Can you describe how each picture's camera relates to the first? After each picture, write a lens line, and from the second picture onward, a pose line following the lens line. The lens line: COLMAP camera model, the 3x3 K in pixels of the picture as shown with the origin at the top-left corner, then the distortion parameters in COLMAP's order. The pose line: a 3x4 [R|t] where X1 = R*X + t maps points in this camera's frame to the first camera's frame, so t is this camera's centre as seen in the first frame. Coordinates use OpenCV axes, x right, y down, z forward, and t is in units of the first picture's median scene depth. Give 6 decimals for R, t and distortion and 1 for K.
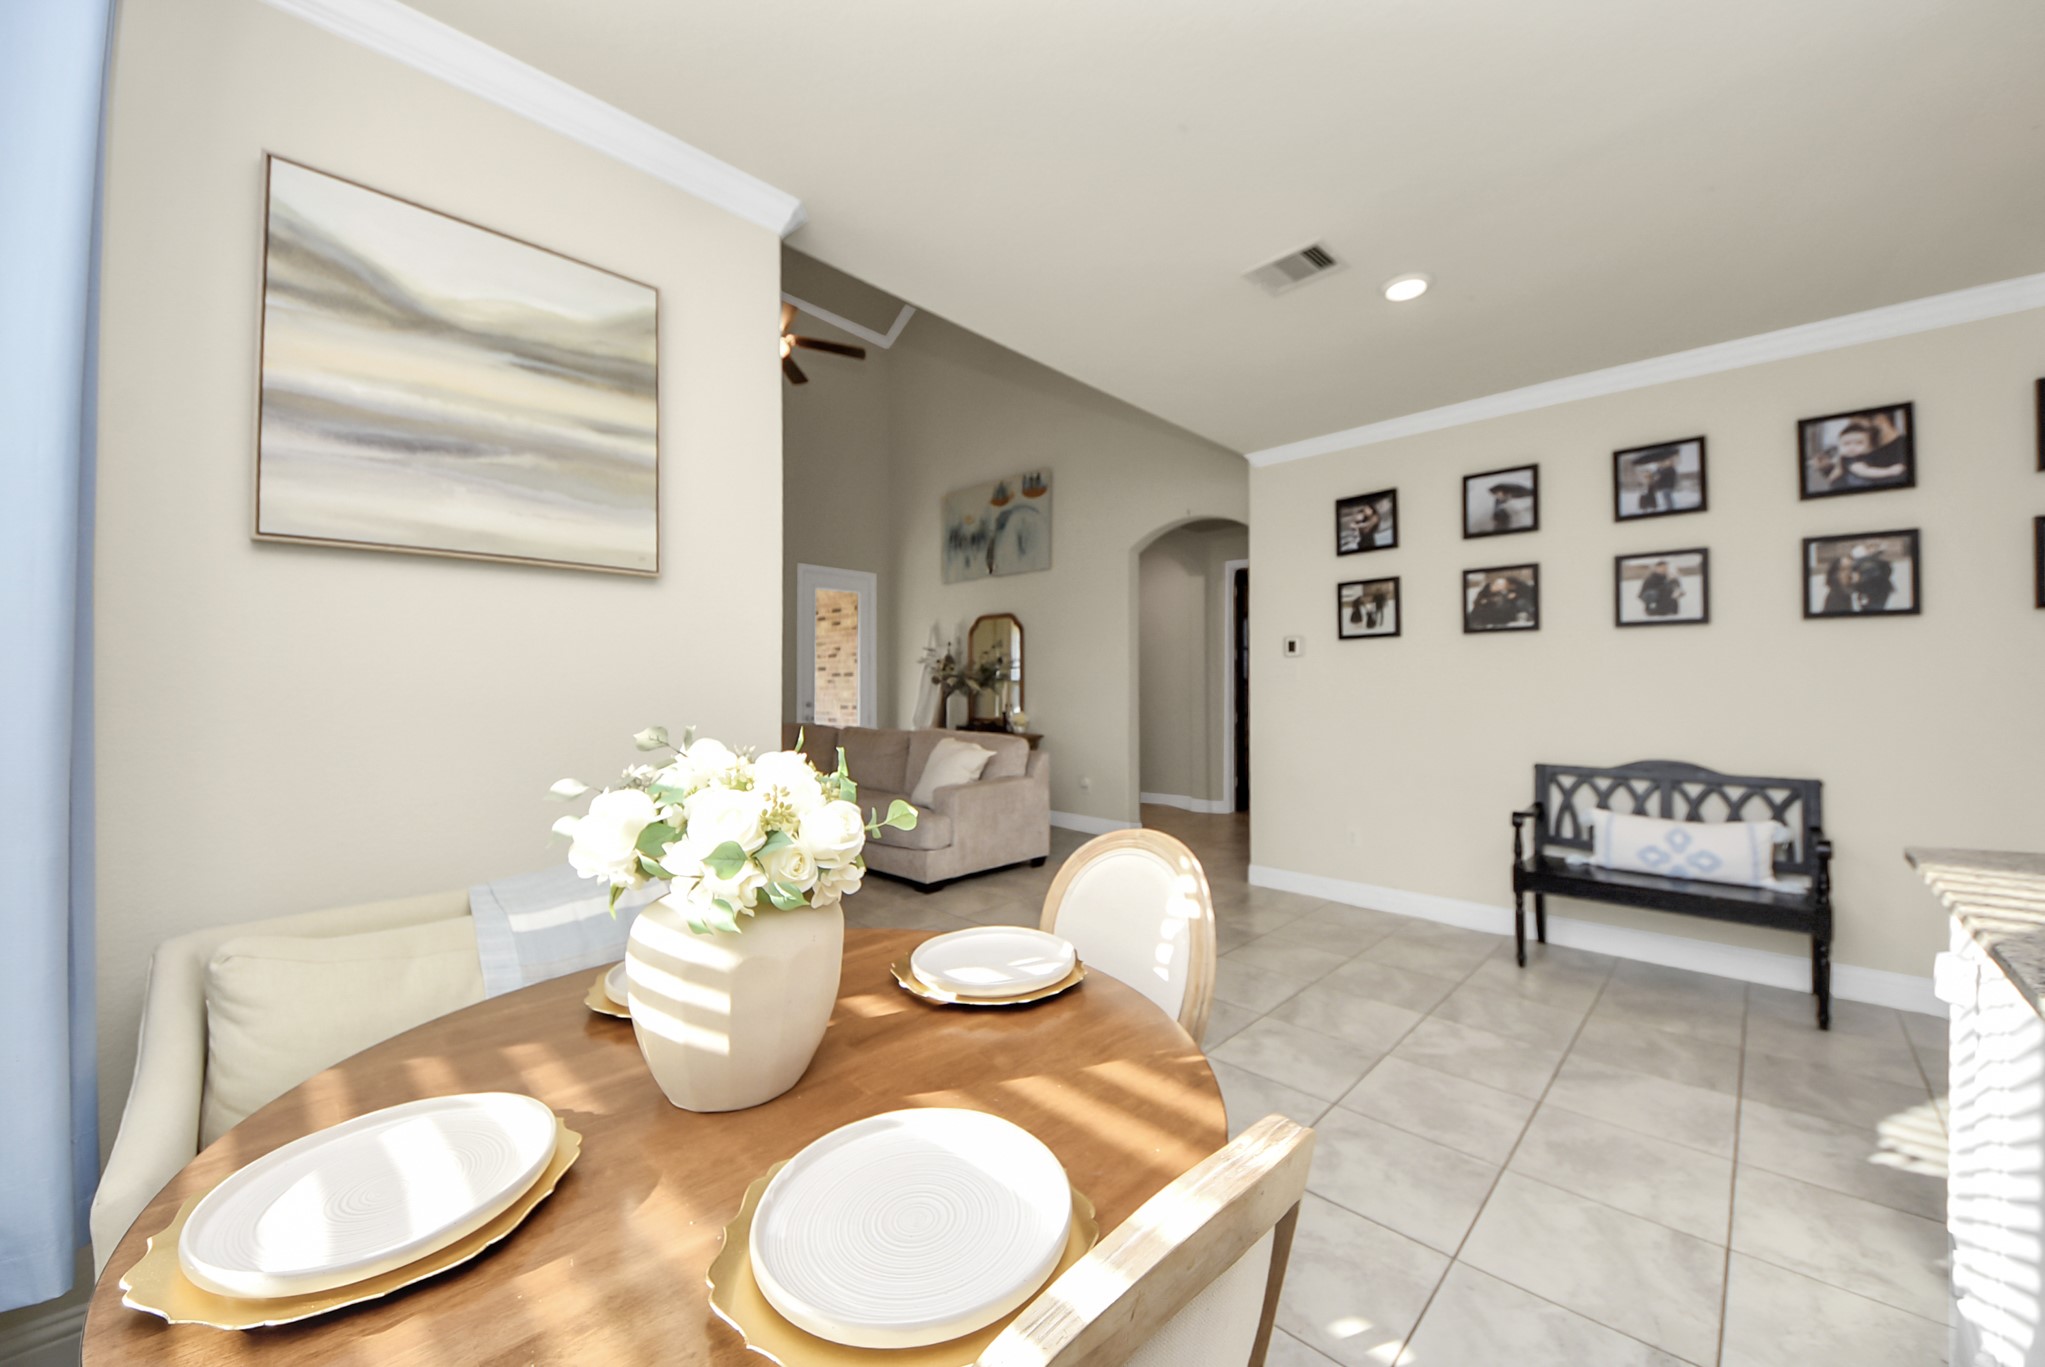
lens RADIAL K [[744.4, 0, 1010.5], [0, 744.4, 665.2], [0, 0, 1]] dist [-0.017129, -0.003346]
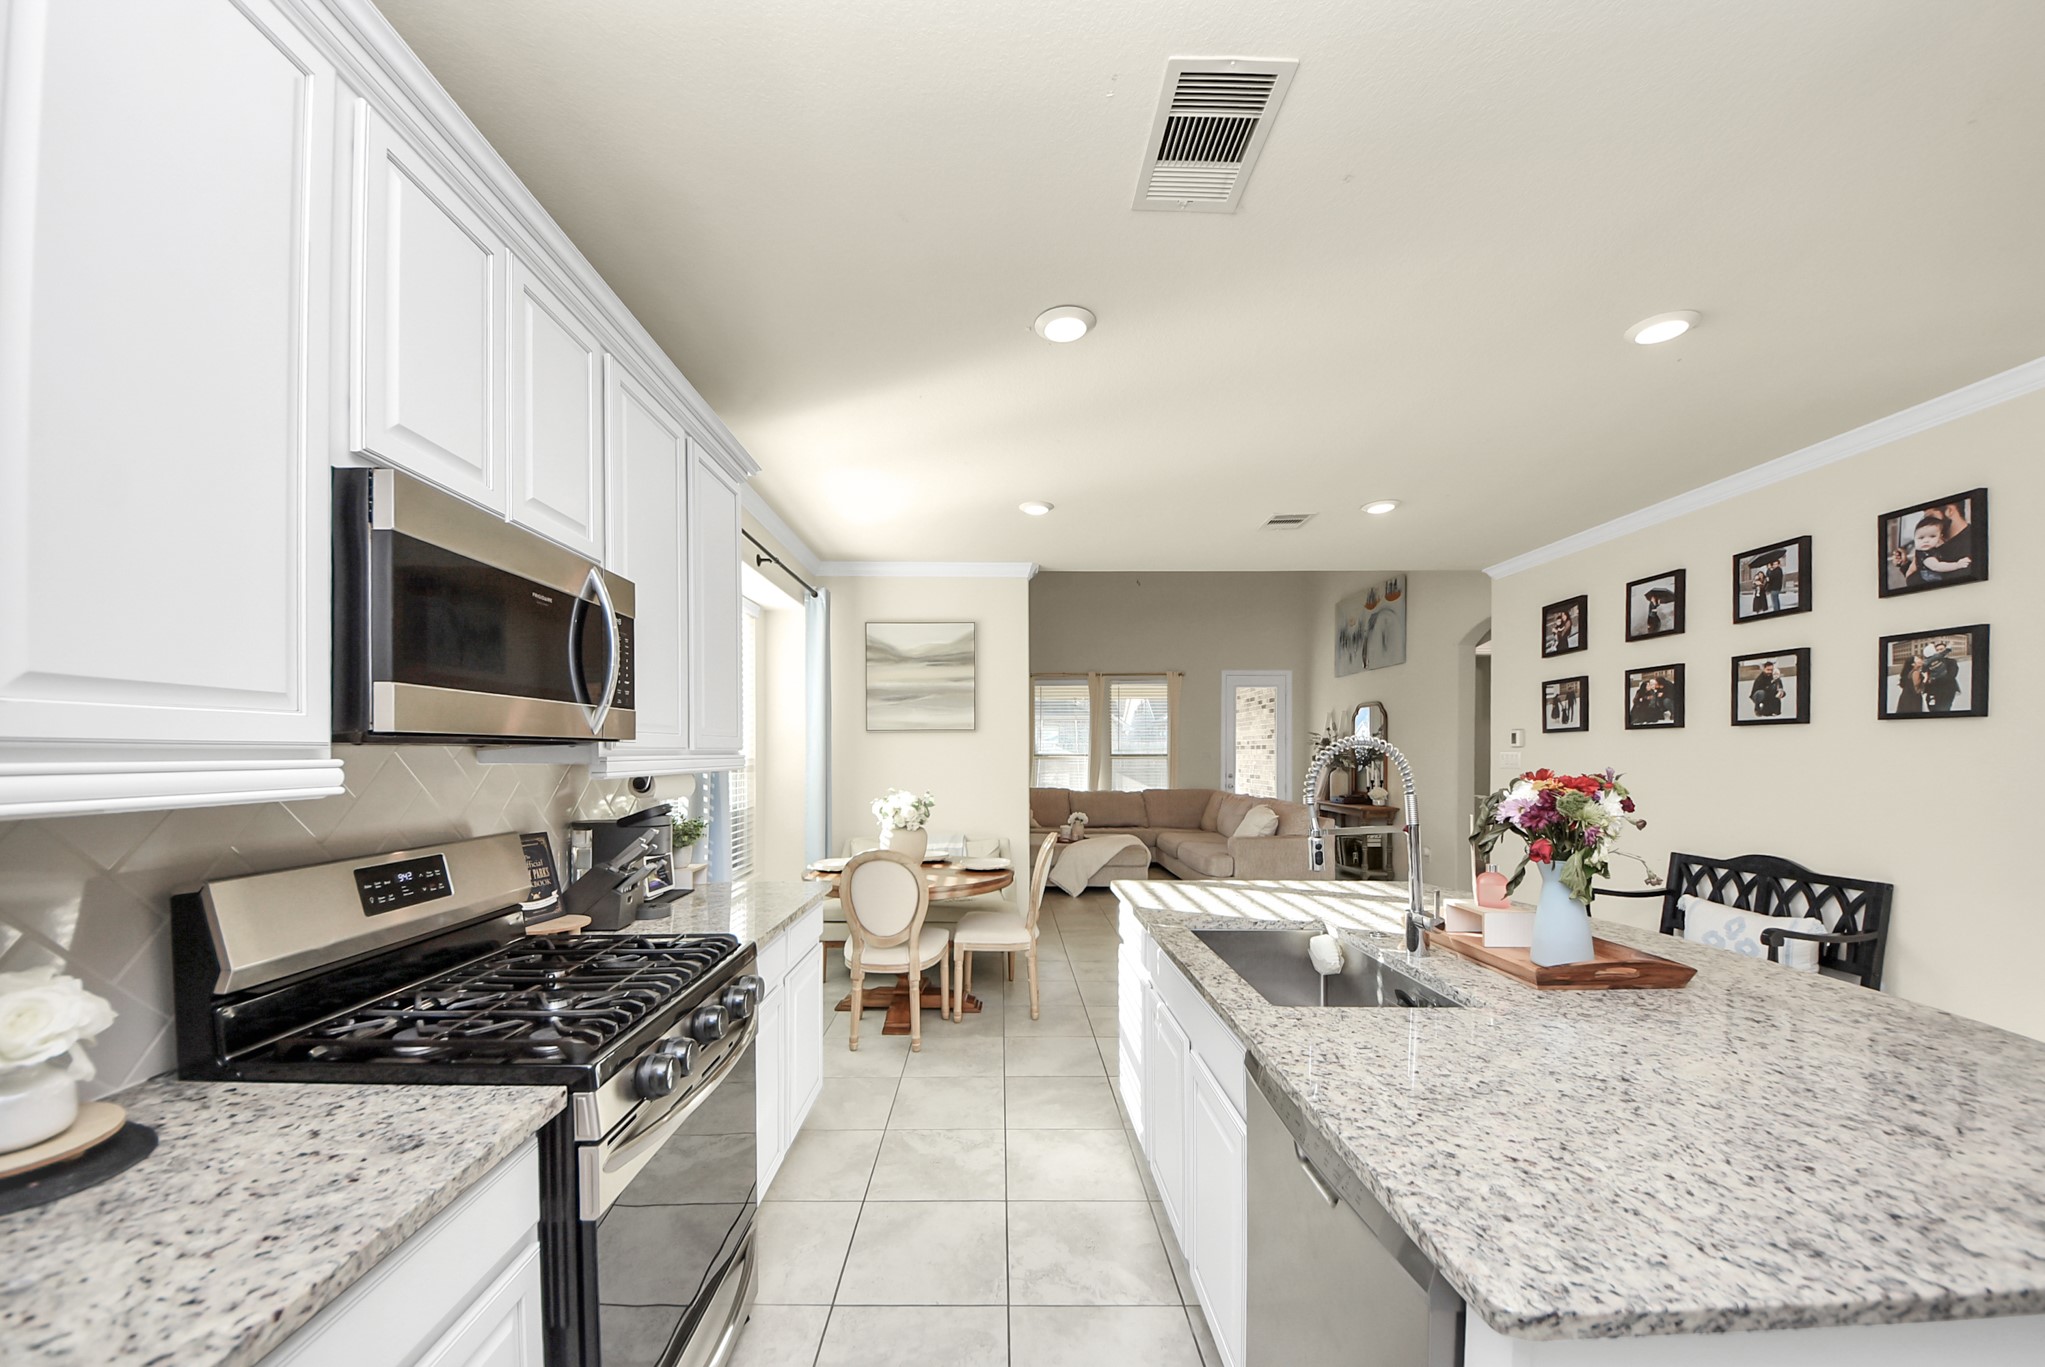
lens RADIAL K [[744.4, 0, 1011.7], [0, 744.4, 751.1], [0, 0, 1]] dist [-0.017129, -0.003346]
pose [[0.715539, 0.000789, -0.698572, 0.830712], [0.017277, 0.999674, 0.018826, -0.053799], [0.698359, -0.025539, 0.715292, -0.462178]]
